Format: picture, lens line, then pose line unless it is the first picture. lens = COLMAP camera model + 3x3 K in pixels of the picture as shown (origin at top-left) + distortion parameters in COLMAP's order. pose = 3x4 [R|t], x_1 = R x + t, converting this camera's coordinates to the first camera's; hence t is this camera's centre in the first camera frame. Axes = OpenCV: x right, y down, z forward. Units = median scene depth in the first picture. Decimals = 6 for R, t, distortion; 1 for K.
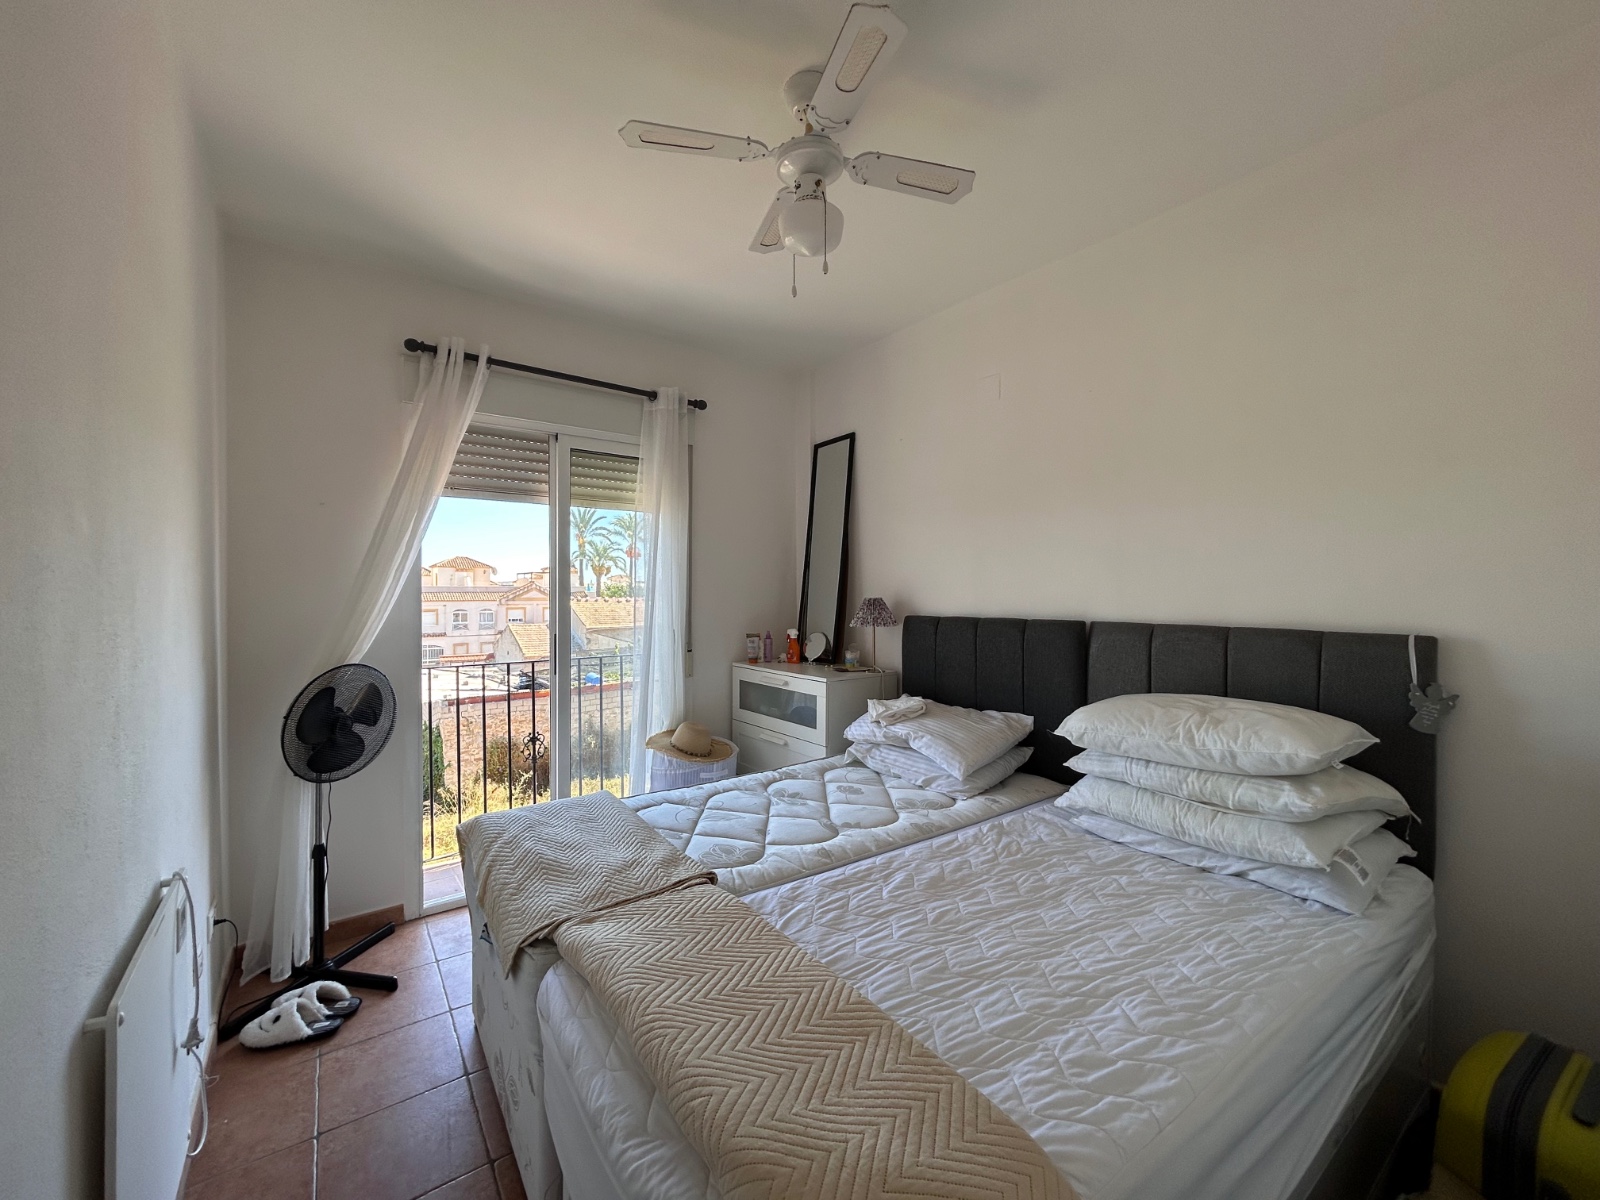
lens RADIAL K [[648.6, 0, 797.9], [0, 648.6, 598.2], [0, 0, 1]] dist [-0.000711, 0.001189]
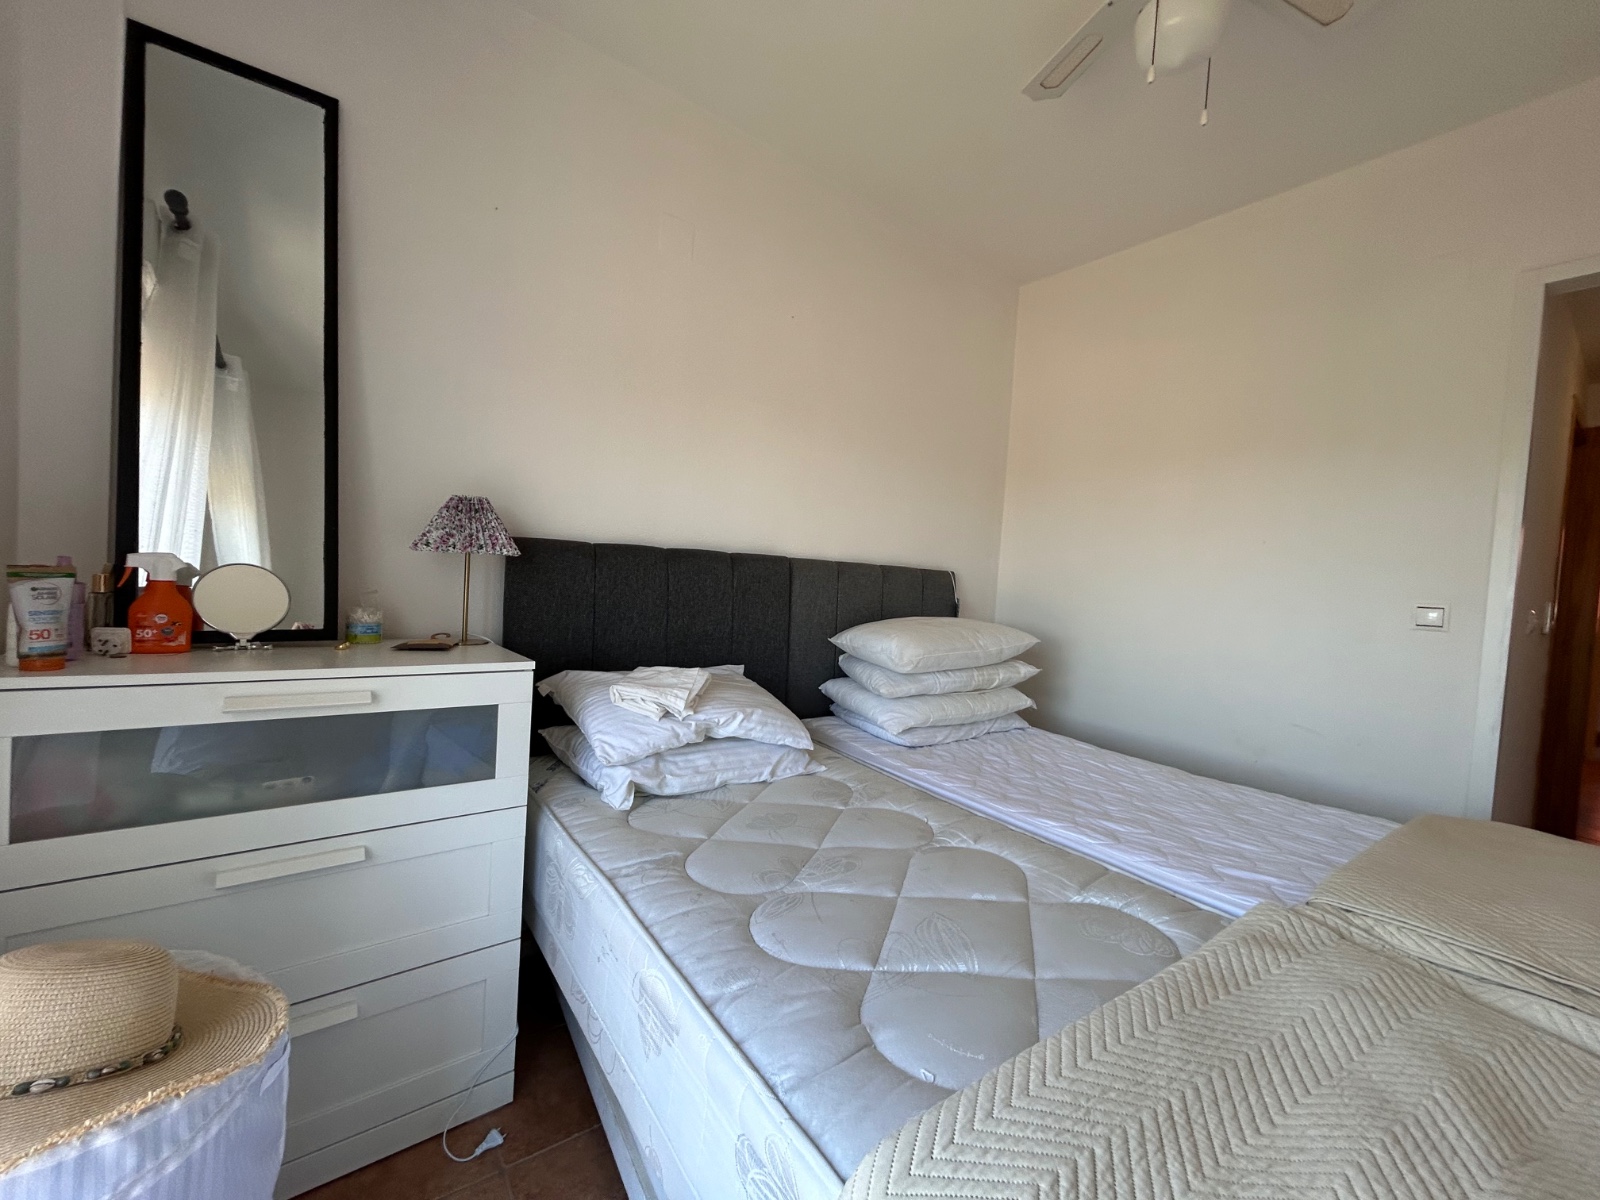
lens RADIAL K [[643.4, 0, 799.1], [0, 643.4, 596.9], [0, 0, 1]] dist [-0.001534, 0.001765]
pose [[-0.009204, -0.036837, 0.999279, -0.397030], [-0.051293, 0.998023, 0.036318, 0.046177], [-0.998641, -0.050922, -0.011075, 0.757804]]
